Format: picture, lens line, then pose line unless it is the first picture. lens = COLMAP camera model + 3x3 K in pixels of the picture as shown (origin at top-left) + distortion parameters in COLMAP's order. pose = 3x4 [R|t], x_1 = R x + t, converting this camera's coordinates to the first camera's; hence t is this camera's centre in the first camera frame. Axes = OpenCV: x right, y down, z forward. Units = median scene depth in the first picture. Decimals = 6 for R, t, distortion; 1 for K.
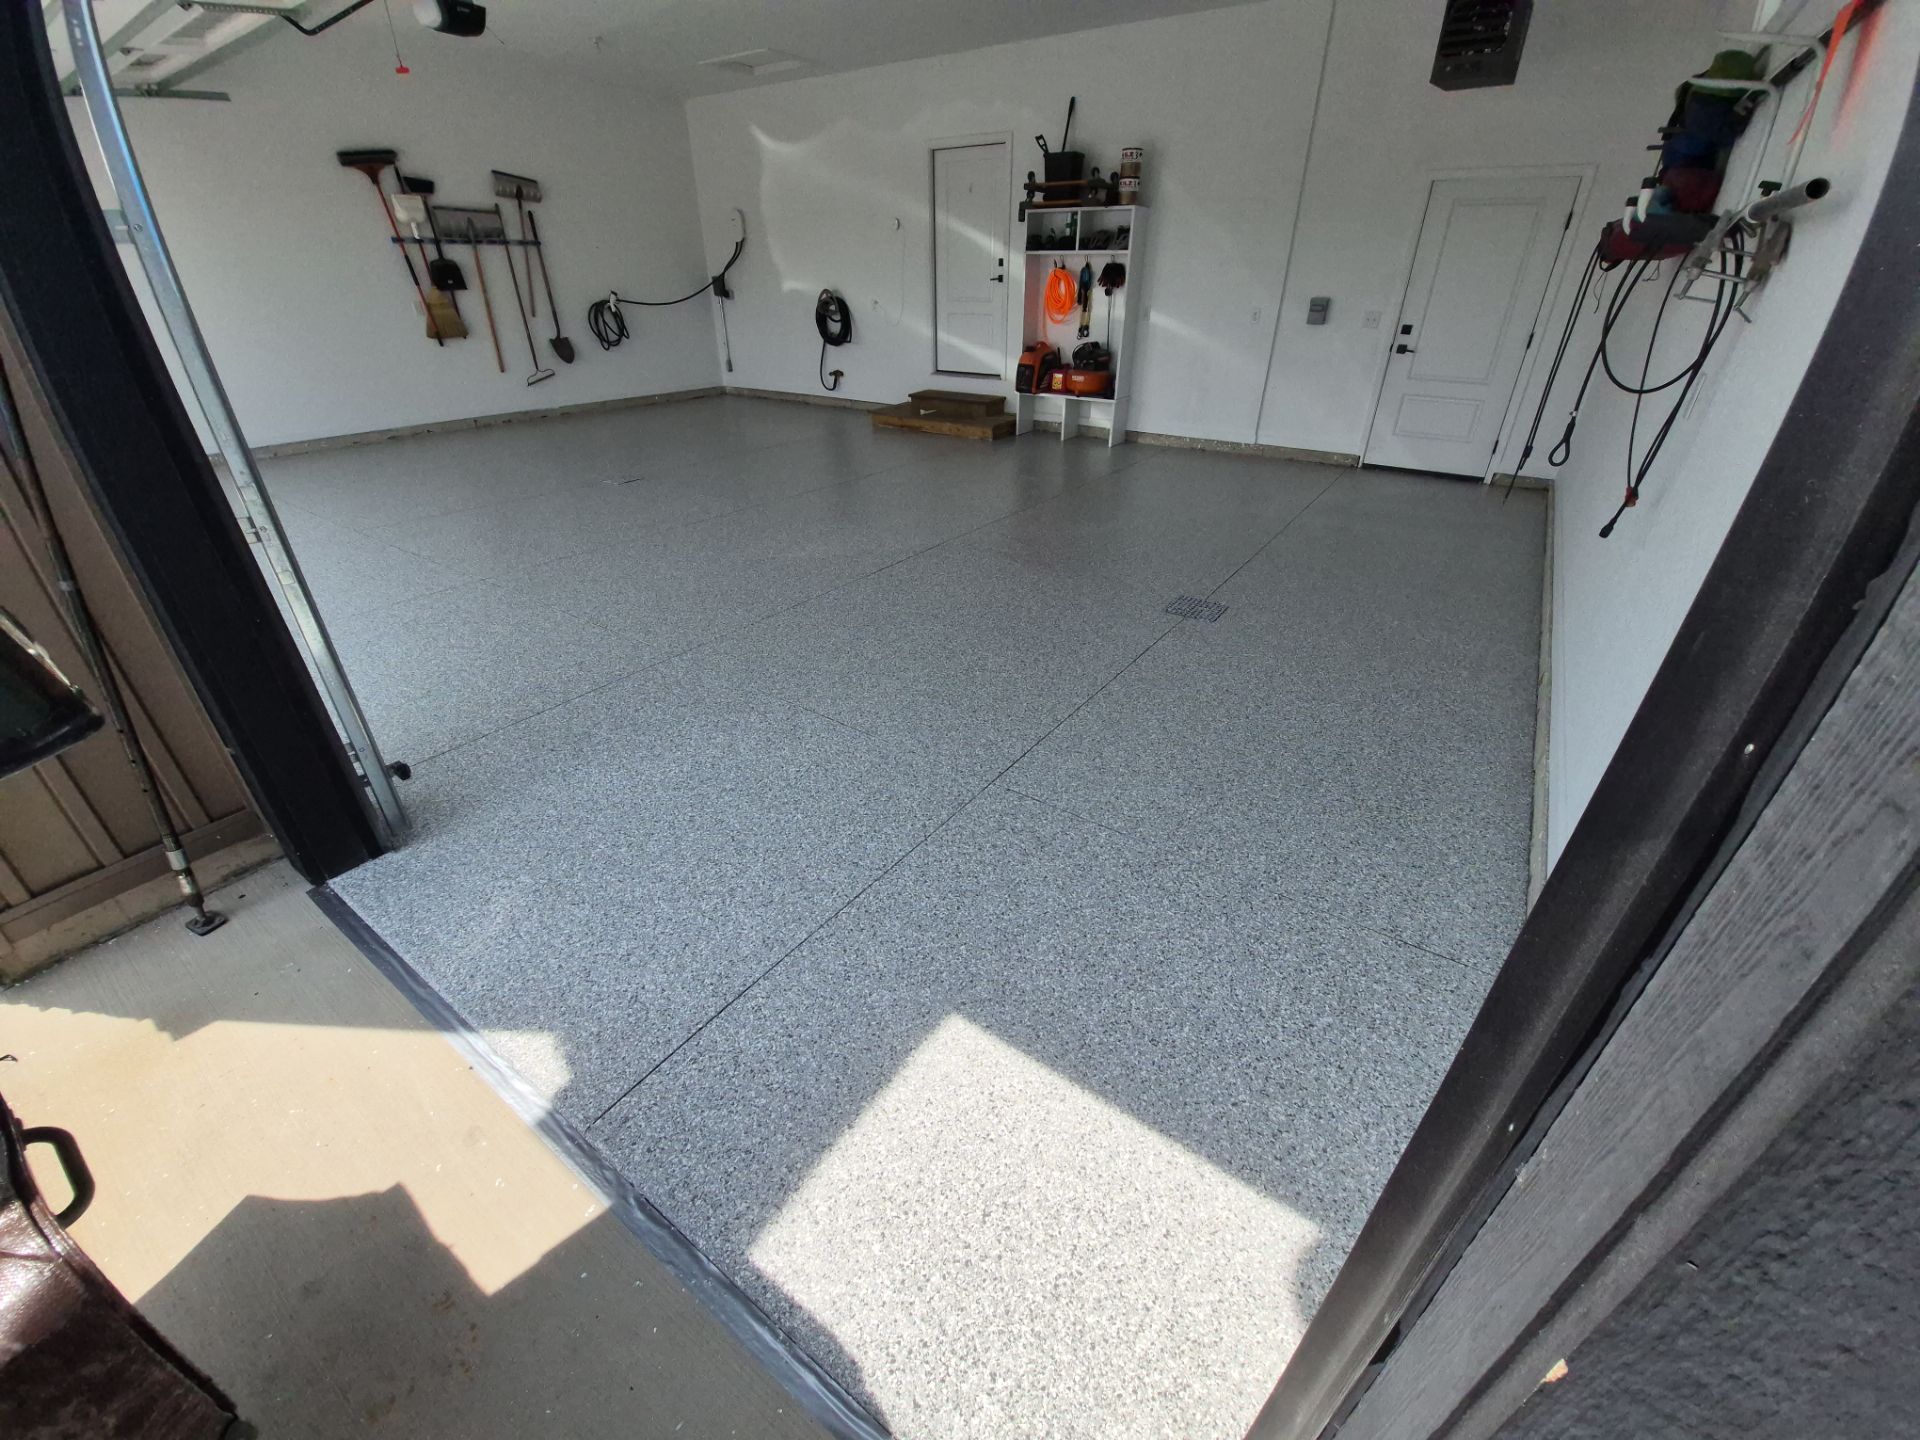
lens RADIAL K [[756.8, 0, 962.9], [0, 756.8, 719.0], [0, 0, 1]] dist [0.001400, -0.011270]
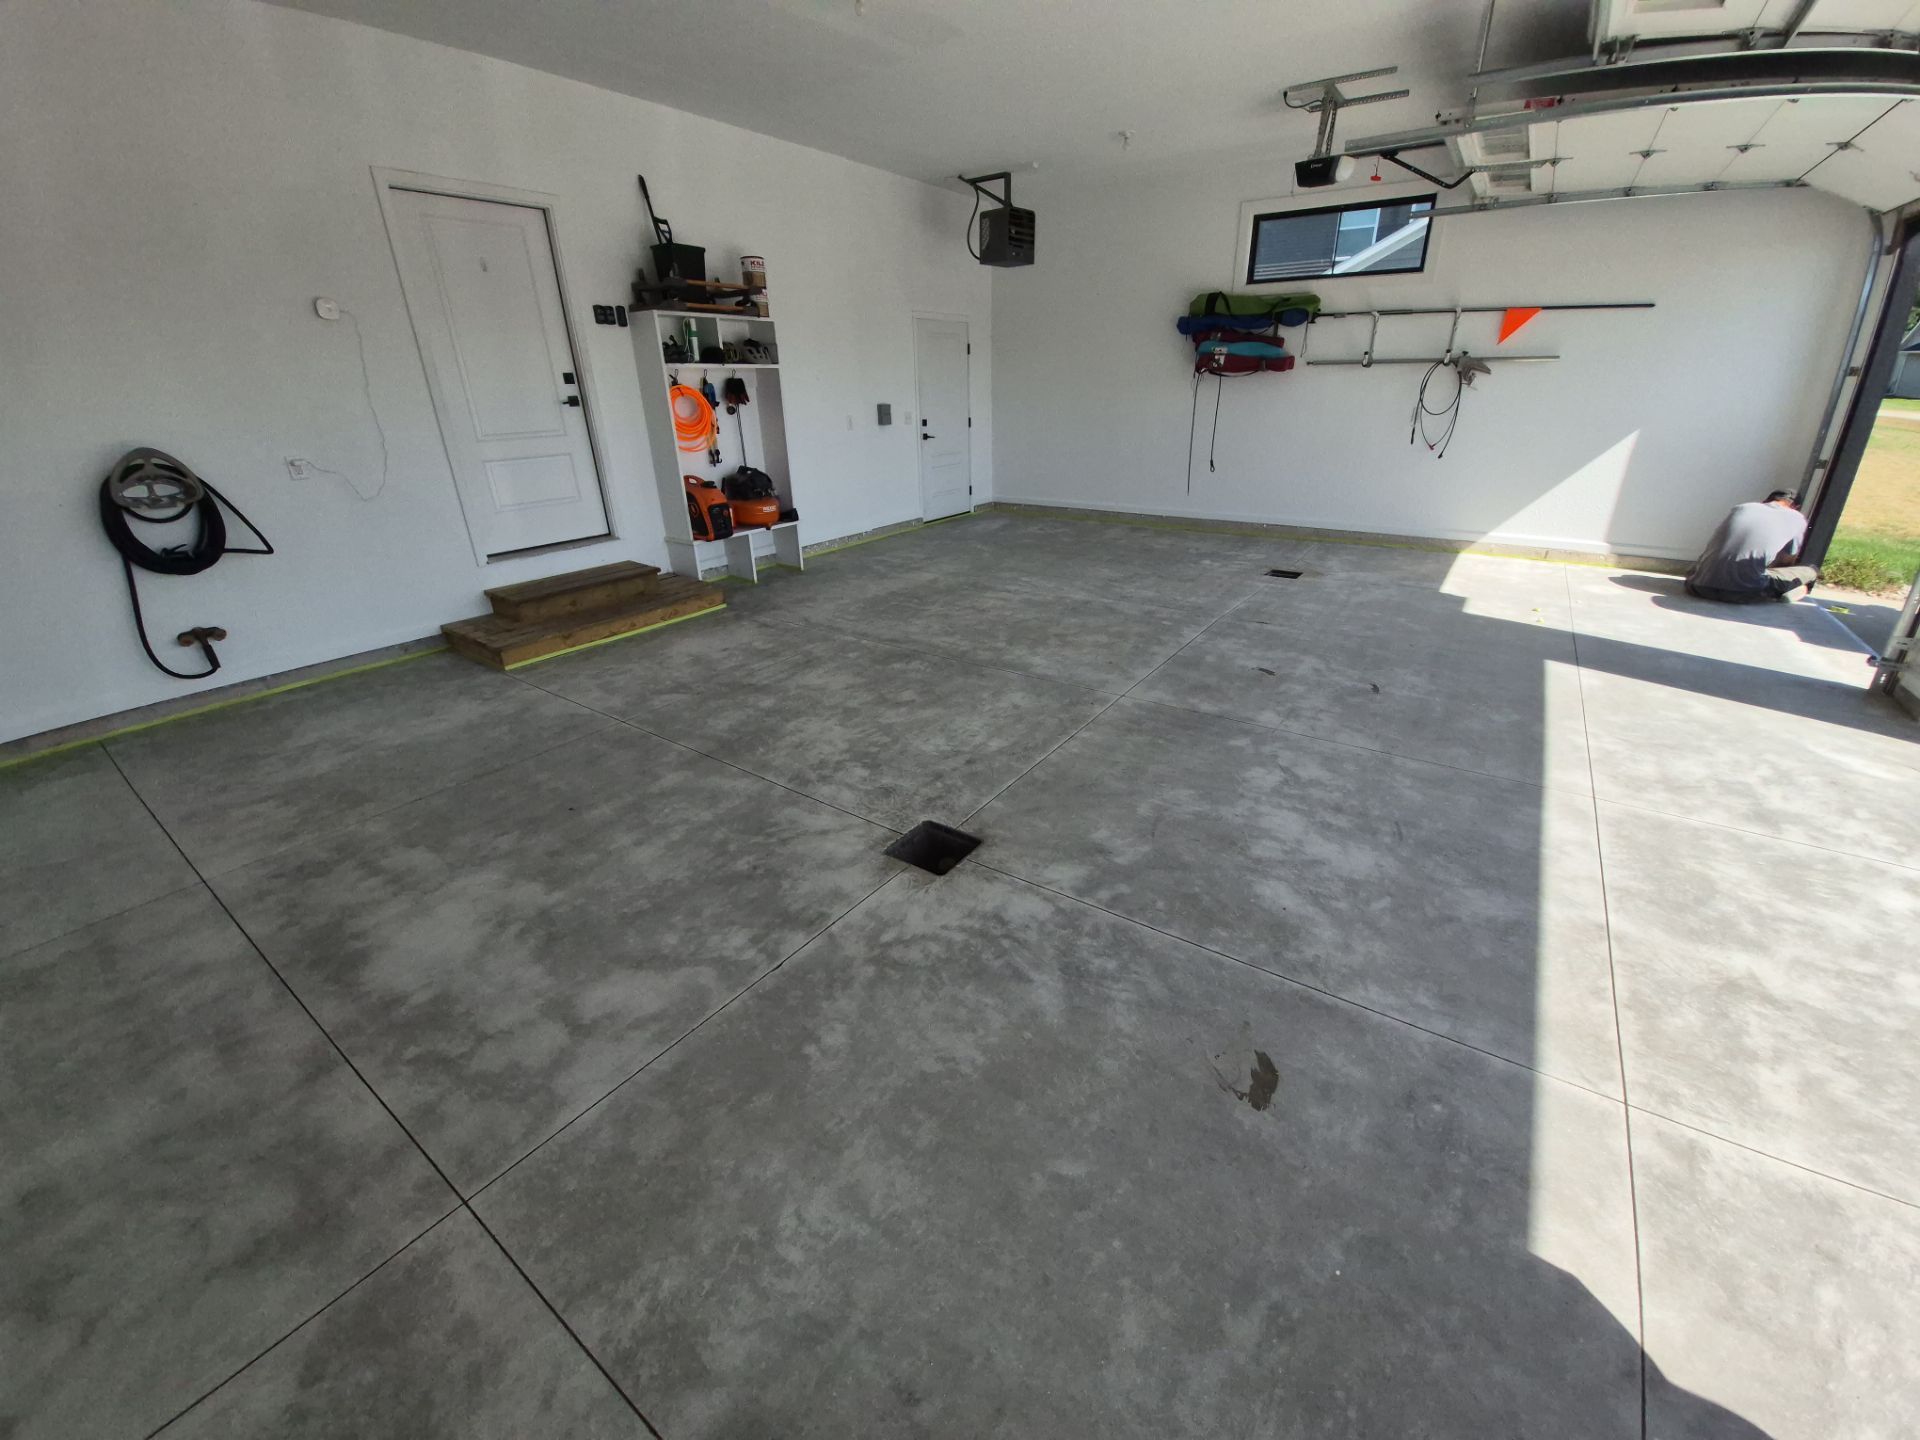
lens RADIAL K [[756.8, 0, 962.9], [0, 756.8, 719.0], [0, 0, 1]] dist [0.001400, -0.011270]
pose [[0.009736, -0.411138, 0.911521, -0.706039], [0.520345, 0.780506, 0.346486, -0.441222], [-0.853901, 0.470932, 0.221532, 0.733169]]
